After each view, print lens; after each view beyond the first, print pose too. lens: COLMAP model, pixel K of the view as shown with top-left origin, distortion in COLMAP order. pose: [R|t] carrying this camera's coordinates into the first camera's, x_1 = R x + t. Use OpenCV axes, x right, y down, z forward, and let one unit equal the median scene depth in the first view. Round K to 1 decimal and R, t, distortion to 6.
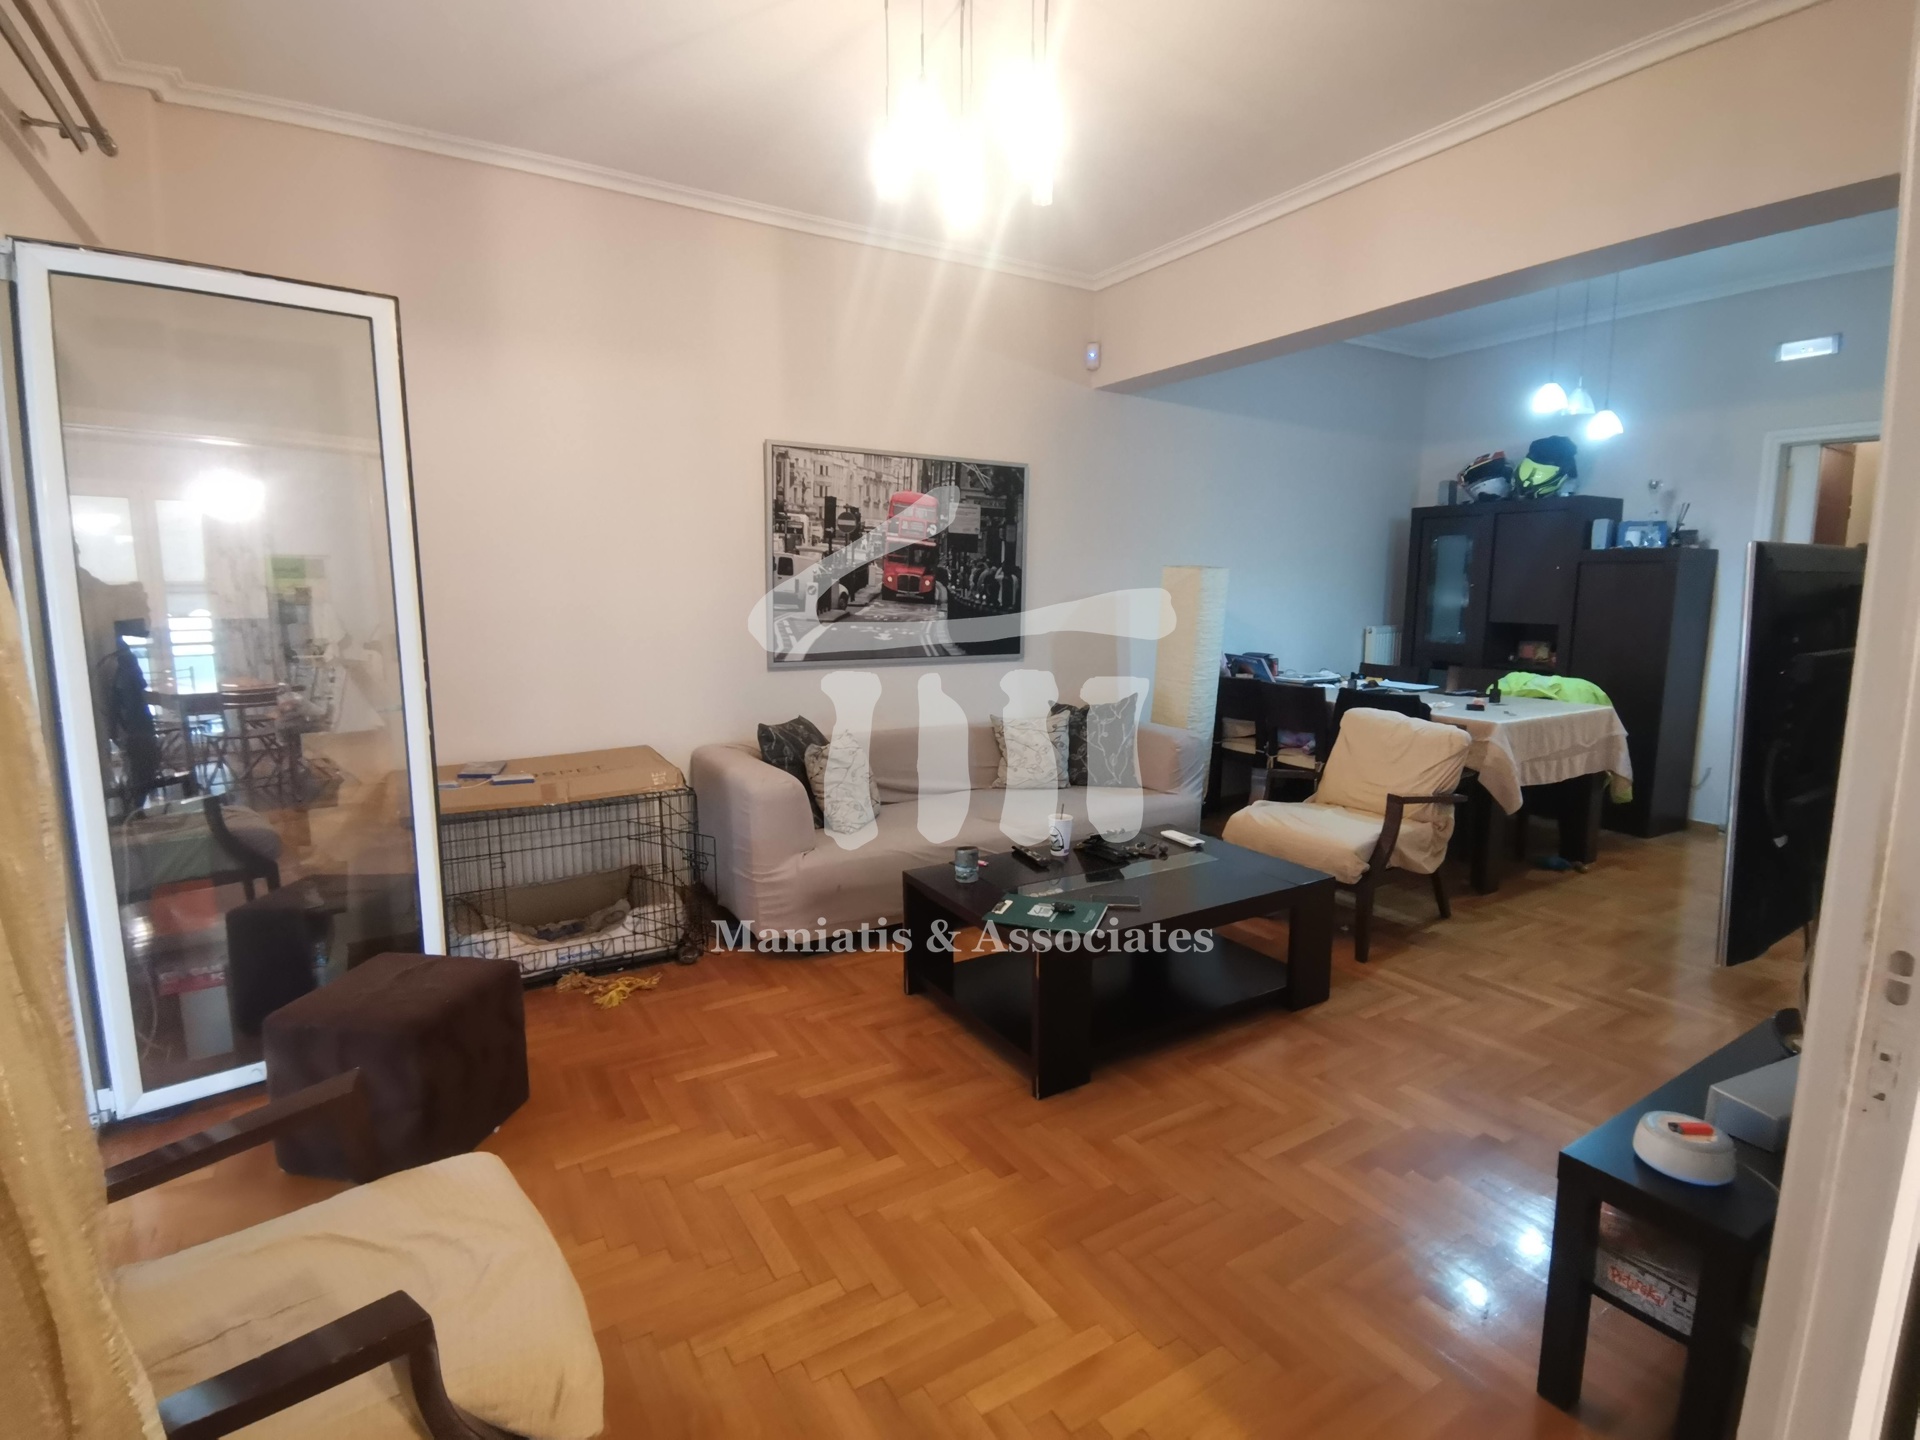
lens RADIAL K [[934.3, 0, 960.5], [0, 934.3, 724.5], [0, 0, 1]] dist [0.003513, -0.007571]
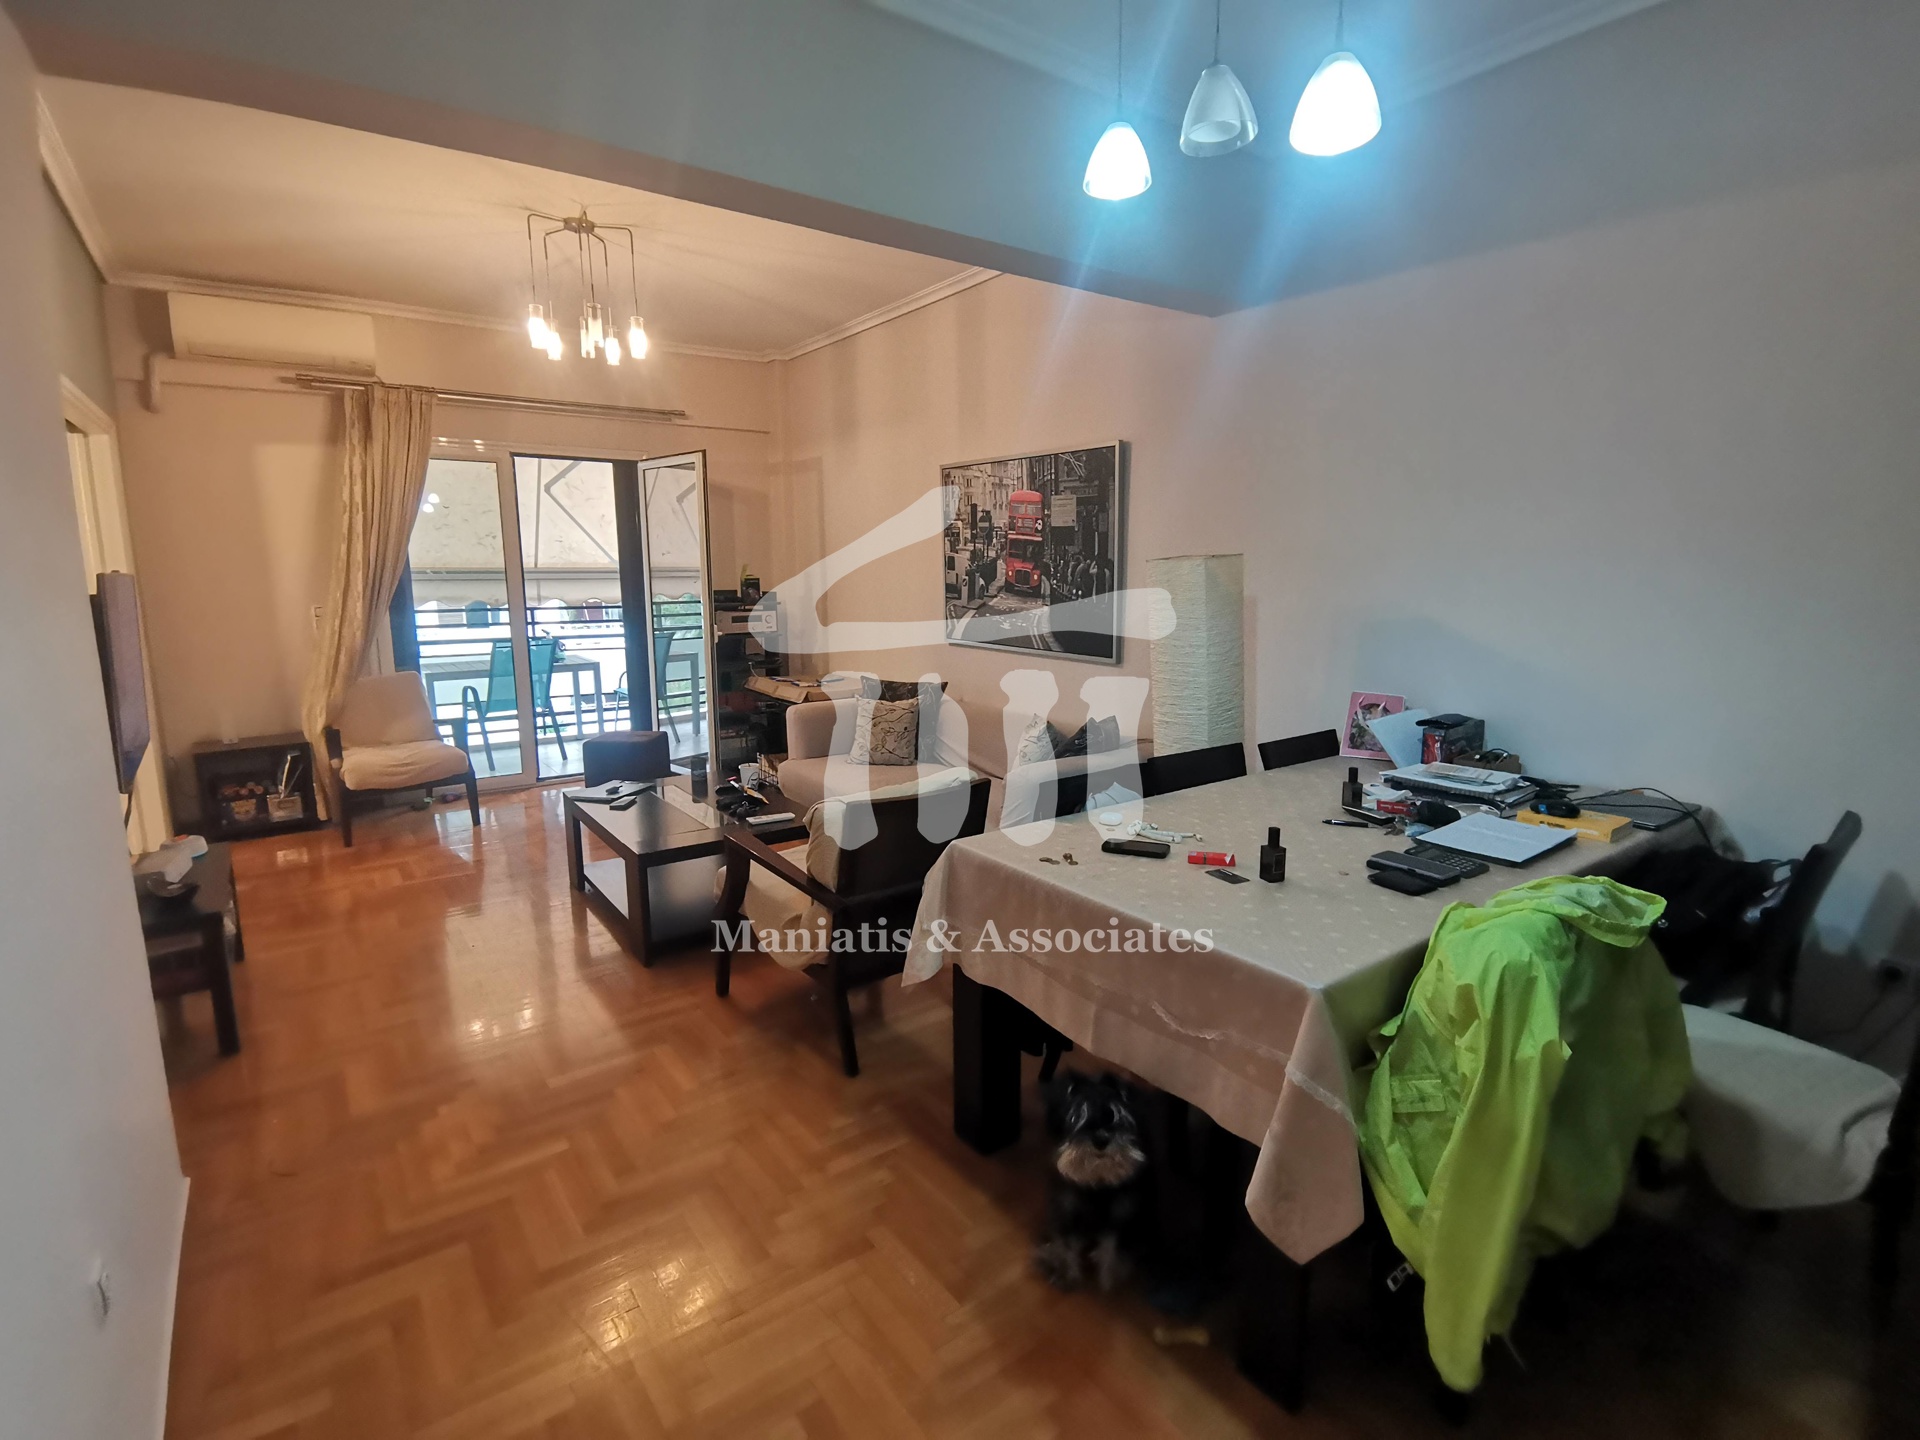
lens RADIAL K [[934.3, 0, 966.7], [0, 934.3, 728.3], [0, 0, 1]] dist [0.003513, -0.007571]
pose [[0.070414, 0.167939, -0.983279, 1.014848], [-0.145206, 0.976952, 0.156460, -0.141108], [0.986893, 0.131761, 0.093177, 0.865151]]
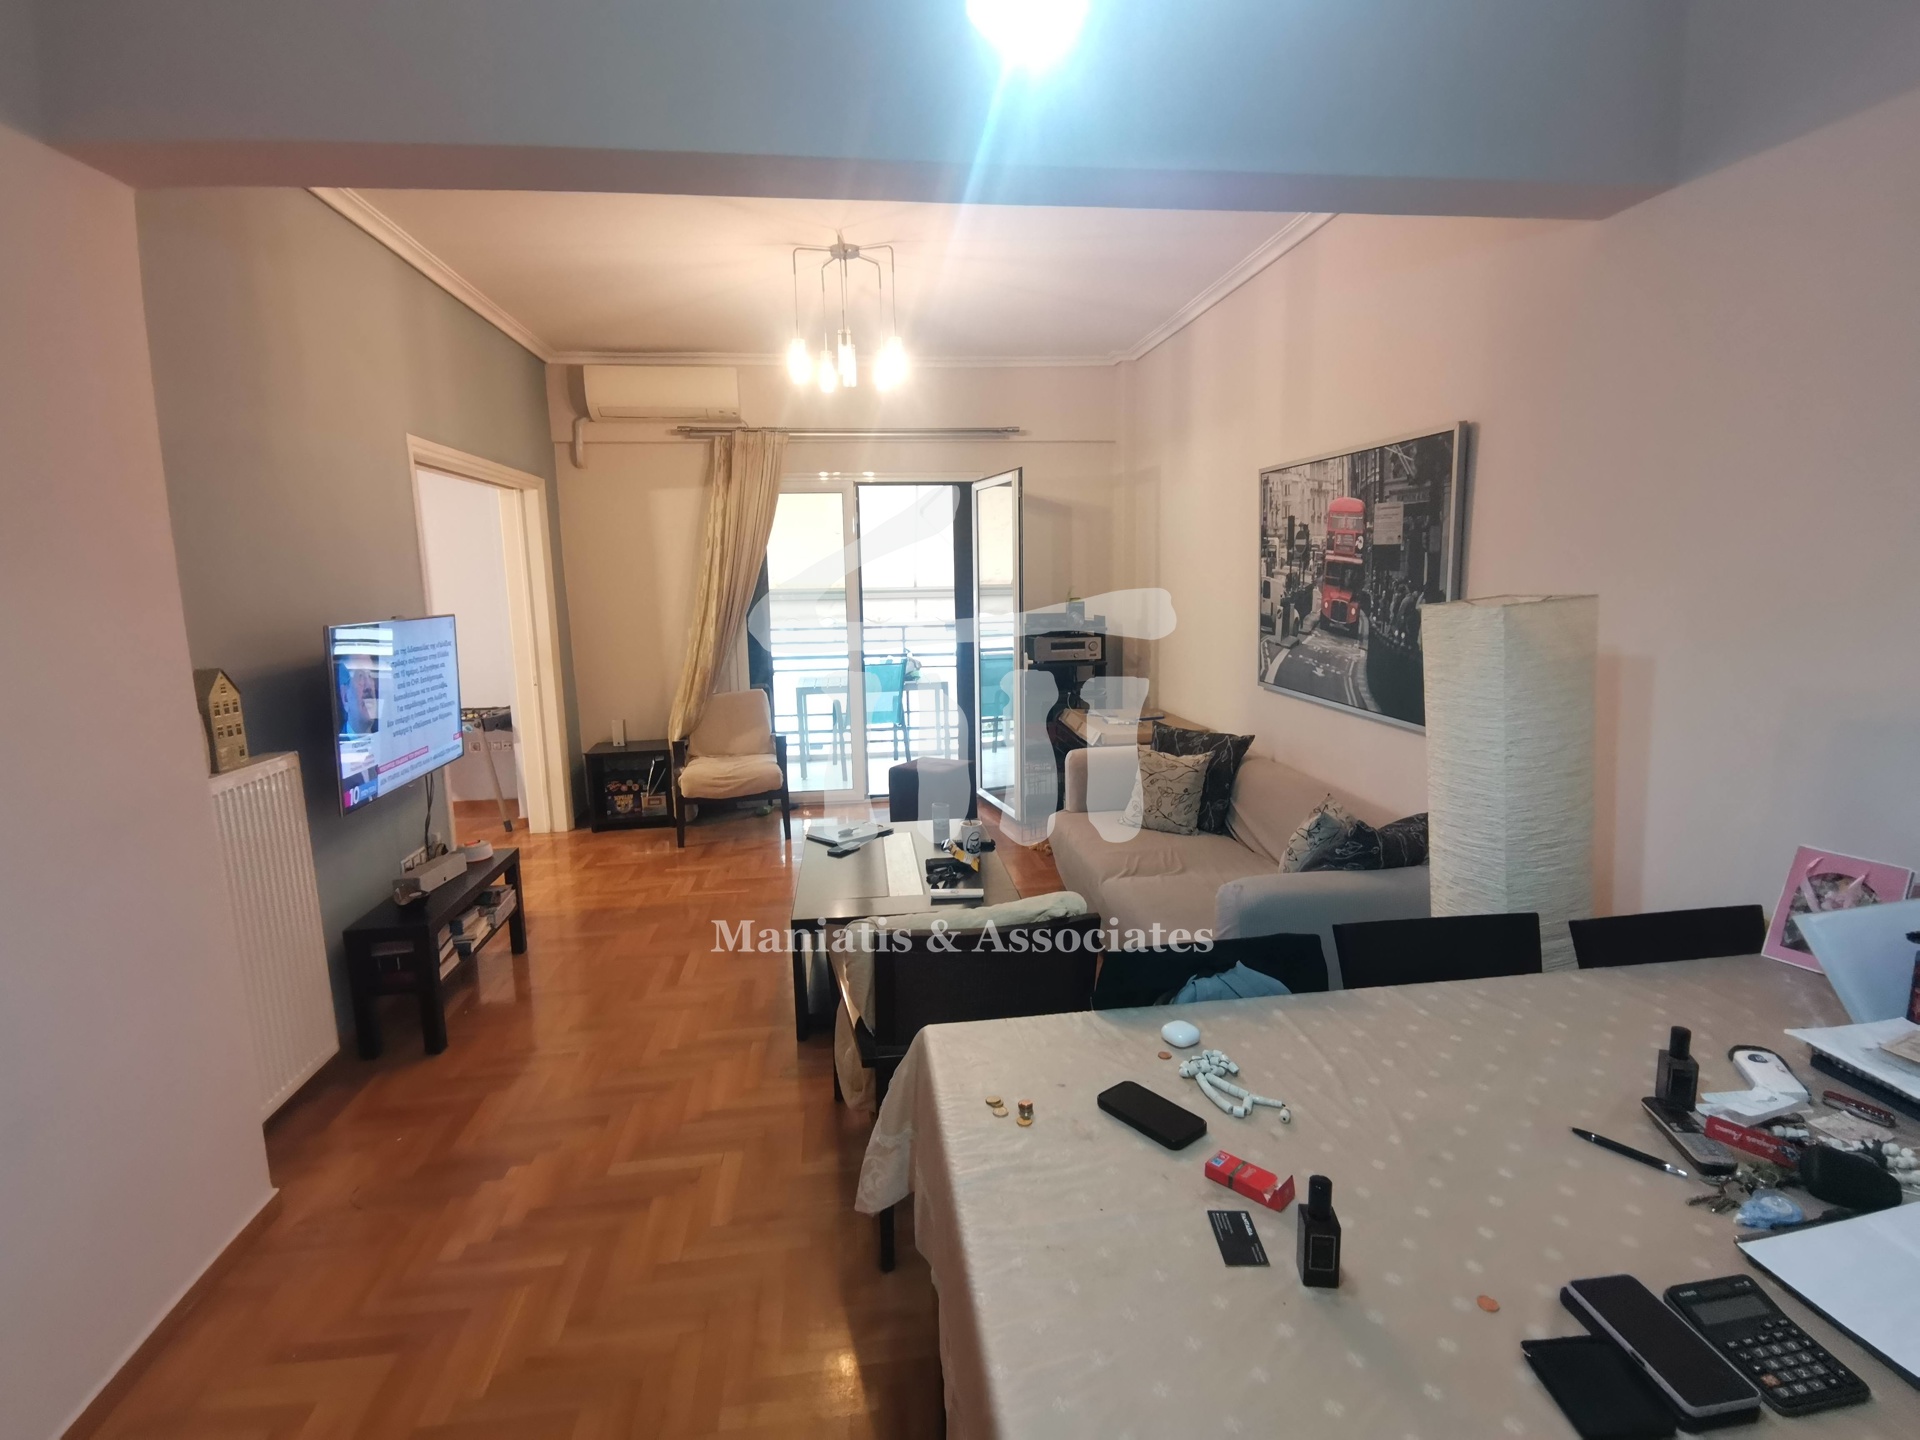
lens RADIAL K [[934.3, 0, 960.0], [0, 934.3, 724.3], [0, 0, 1]] dist [0.003513, -0.007571]
pose [[-0.417627, 0.148877, -0.896339, 0.824278], [-0.119195, 0.968984, 0.216479, -0.192797], [0.900766, 0.197247, -0.386928, 1.041353]]
